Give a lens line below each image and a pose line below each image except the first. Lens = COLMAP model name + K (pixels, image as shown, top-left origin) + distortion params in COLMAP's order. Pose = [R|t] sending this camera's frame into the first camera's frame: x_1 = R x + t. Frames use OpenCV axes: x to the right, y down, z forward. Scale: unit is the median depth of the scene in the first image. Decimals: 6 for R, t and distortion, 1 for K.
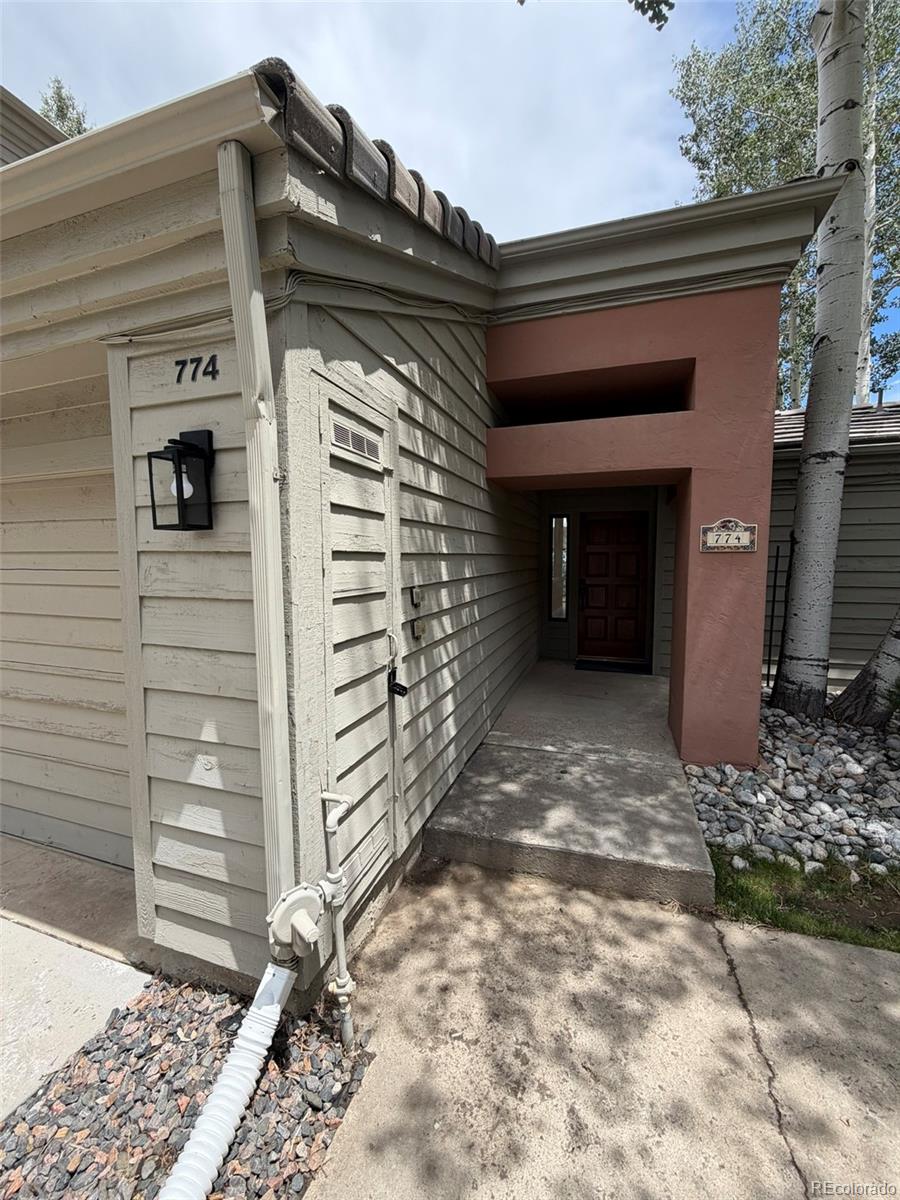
lens RADIAL K [[480.5, 0, 448.5], [0, 480.5, 602.4], [0, 0, 1]] dist [-0.001951, -0.000385]
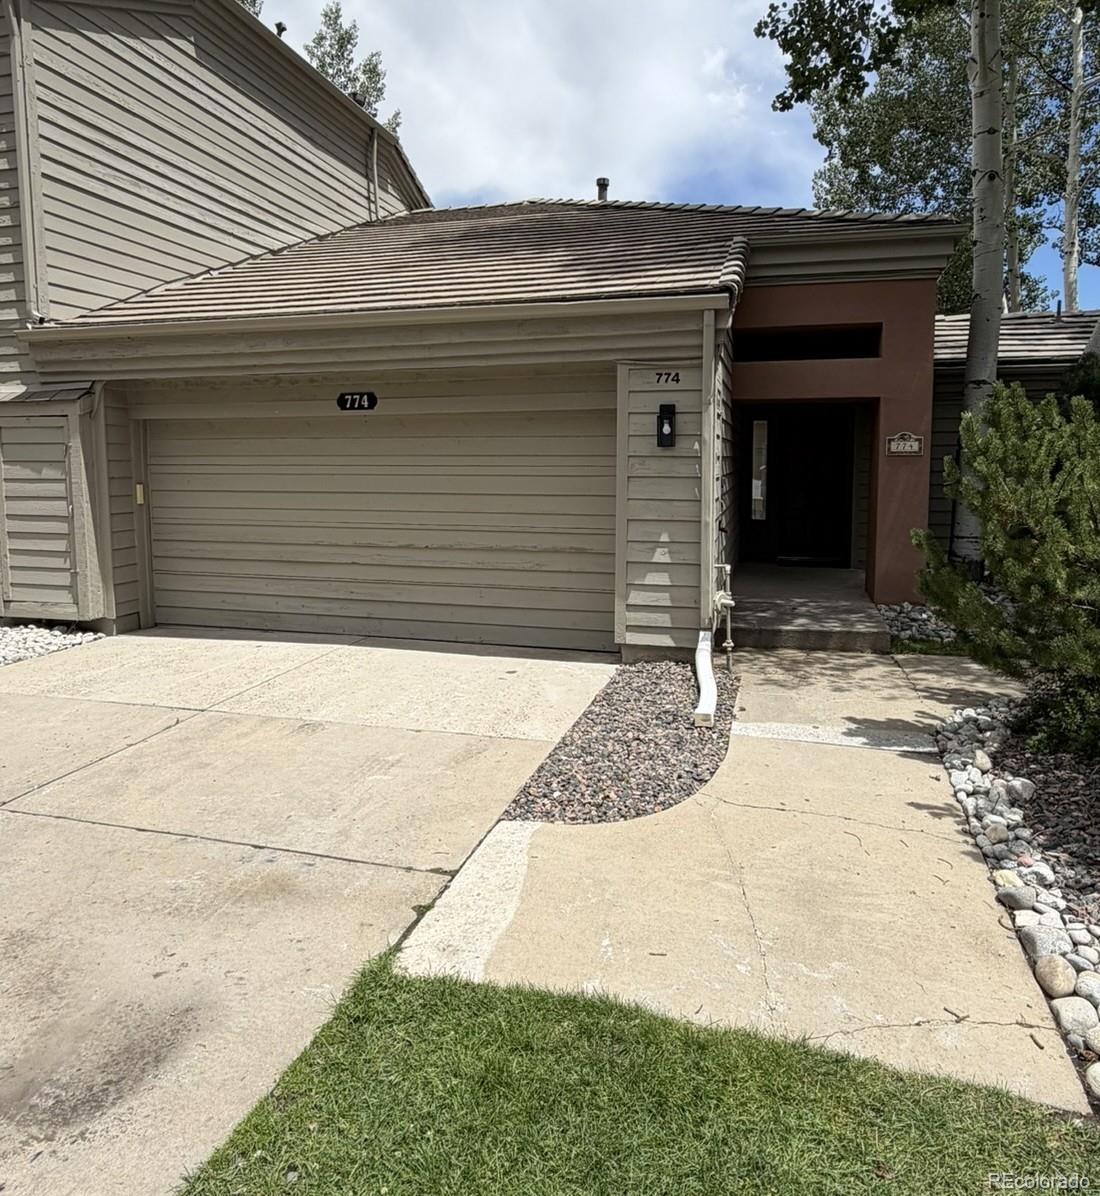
lens RADIAL K [[810.8, 0, 558.0], [0, 810.8, 534.2], [0, 0, 1]] dist [-0.000716, -0.004189]
pose [[0.997688, -0.004123, 0.067837, -0.770532], [0.004148, 0.999991, -0.000233, 0.157869], [-0.067835, 0.000513, 0.997696, -1.677592]]
